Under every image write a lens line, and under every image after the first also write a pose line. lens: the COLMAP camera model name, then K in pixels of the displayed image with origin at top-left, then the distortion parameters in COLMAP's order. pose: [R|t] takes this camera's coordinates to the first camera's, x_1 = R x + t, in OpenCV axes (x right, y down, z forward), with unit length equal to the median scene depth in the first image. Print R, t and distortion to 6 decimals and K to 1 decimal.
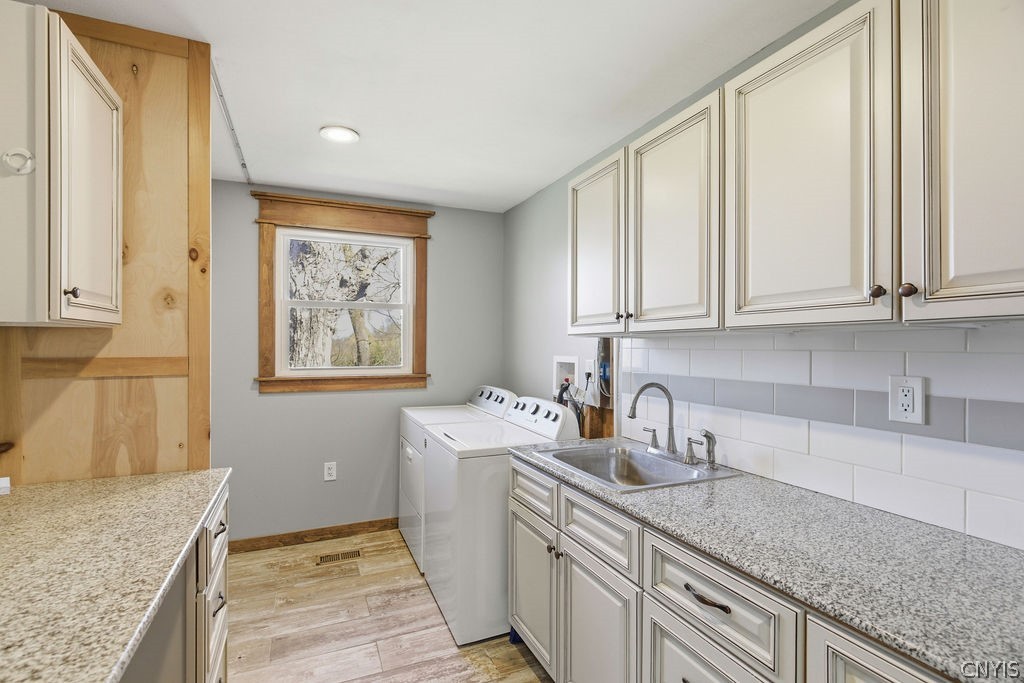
lens RADIAL K [[466.0, 0, 508.8], [0, 466.0, 353.7], [0, 0, 1]] dist [0.000129, 0.000046]
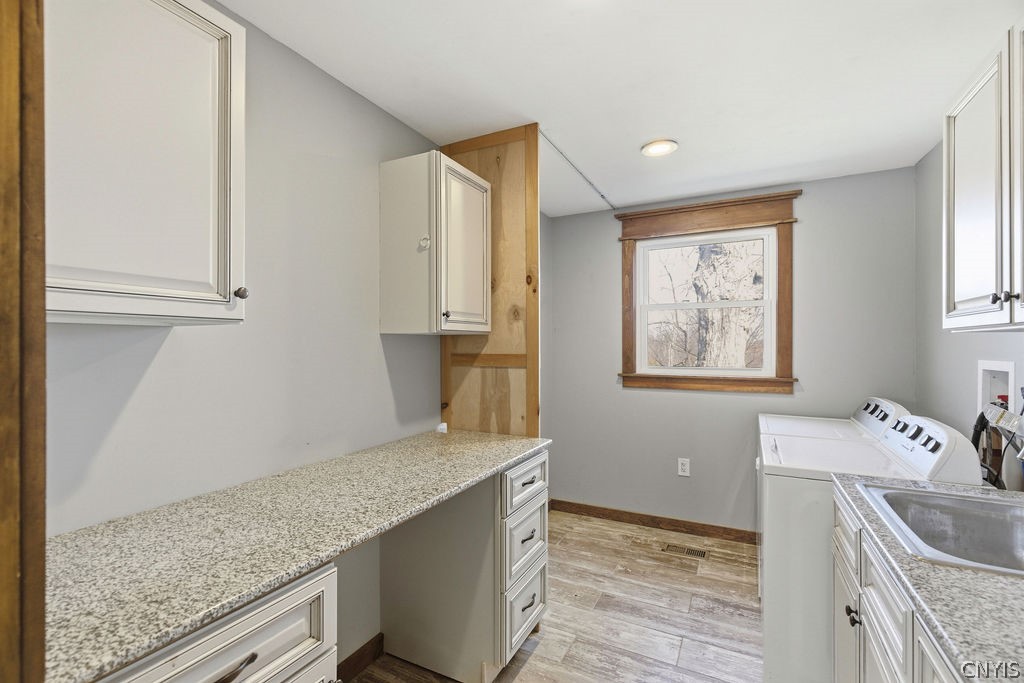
lens RADIAL K [[466.0, 0, 508.8], [0, 466.0, 353.7], [0, 0, 1]] dist [0.000129, 0.000046]
pose [[0.630551, 0.010585, -0.776075, 0.206782], [-0.011330, 0.999926, 0.004432, 0.000039], [0.776065, 0.005998, 0.630625, 0.050967]]
